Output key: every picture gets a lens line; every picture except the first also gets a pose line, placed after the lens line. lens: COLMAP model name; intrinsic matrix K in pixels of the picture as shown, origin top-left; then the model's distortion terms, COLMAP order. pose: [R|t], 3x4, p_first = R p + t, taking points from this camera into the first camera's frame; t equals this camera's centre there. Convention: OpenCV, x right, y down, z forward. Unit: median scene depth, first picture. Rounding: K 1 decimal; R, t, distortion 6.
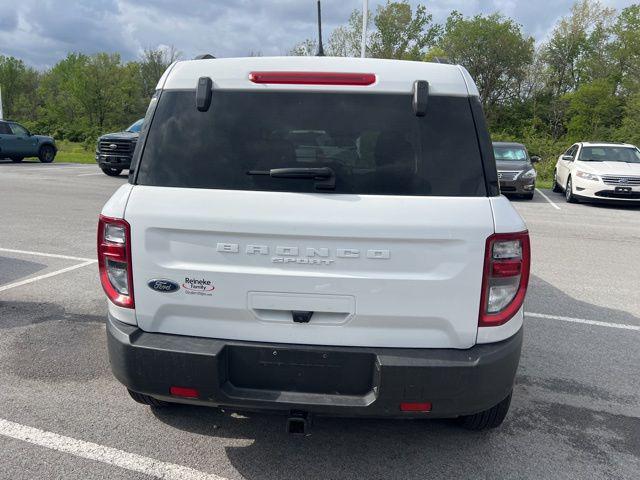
lens RADIAL K [[481.1, 0, 326.6], [0, 481.1, 240.0], [0, 0, 1]] dist [0.057395, -0.062114]
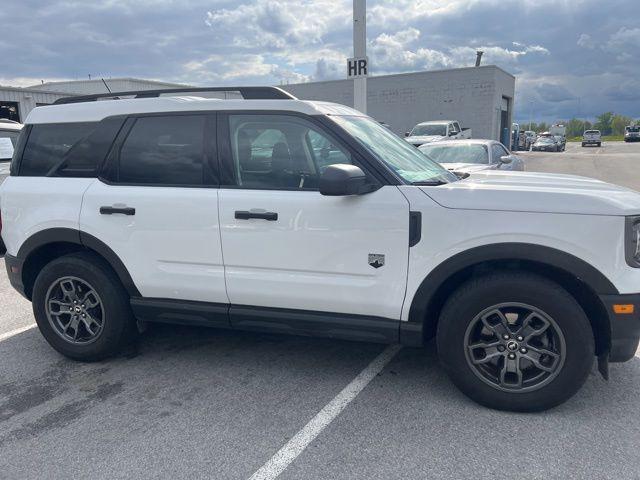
lens RADIAL K [[481.1, 0, 324.2], [0, 481.1, 237.4], [0, 0, 1]] dist [0.057395, -0.062114]
pose [[-0.212448, 0.157370, -0.964417, 1.486625], [-0.171885, 0.965540, 0.195417, -0.333603], [0.961936, 0.207285, -0.178077, 1.931961]]
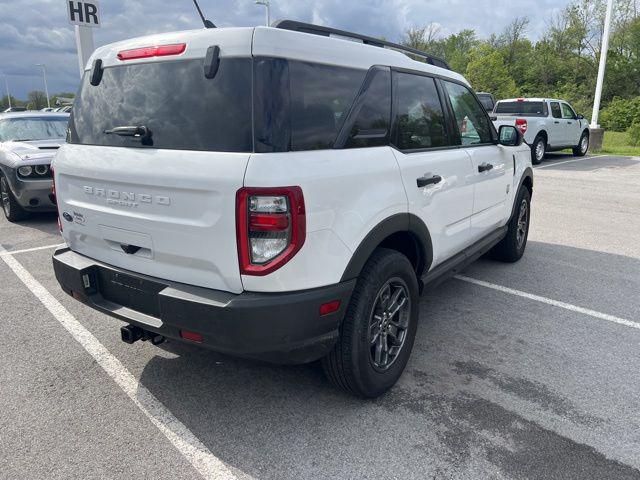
lens RADIAL K [[481.1, 0, 324.1], [0, 481.1, 235.5], [0, 0, 1]] dist [0.057395, -0.062114]
pose [[0.867224, 0.088740, -0.489946, 0.721416], [-0.070364, 0.995957, 0.055842, 0.014781], [0.492921, -0.013953, 0.869962, 0.117944]]
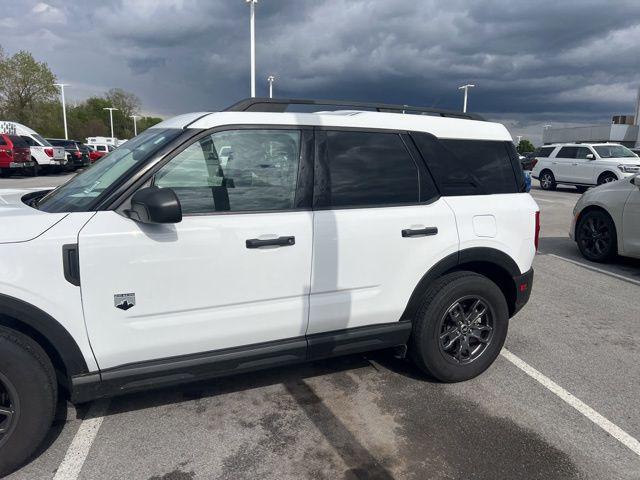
lens RADIAL K [[481.1, 0, 325.4], [0, 481.1, 239.2], [0, 0, 1]] dist [0.057395, -0.062114]
pose [[-0.496377, -0.192168, 0.846570, -1.276076], [0.126001, 0.948916, 0.289279, -0.454801], [-0.858914, 0.250260, -0.446807, 1.979096]]
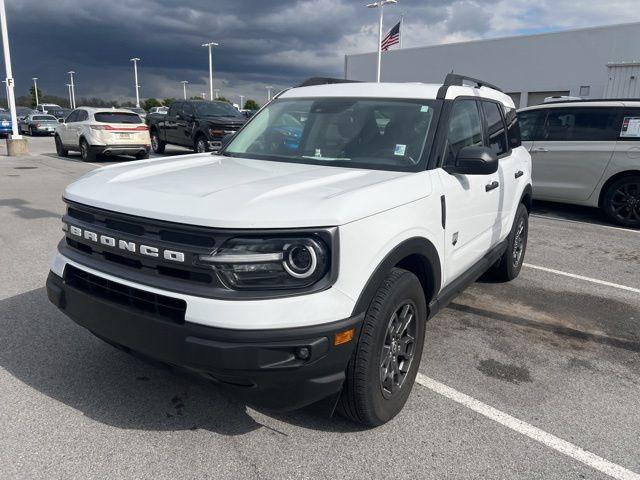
lens RADIAL K [[481.1, 0, 325.7], [0, 481.1, 234.2], [0, 0, 1]] dist [0.057395, -0.062114]
pose [[-0.879849, -0.162072, 0.446765, -0.577028], [0.035858, 0.914737, 0.402455, -0.611853], [-0.473900, 0.370120, -0.799019, 2.988919]]
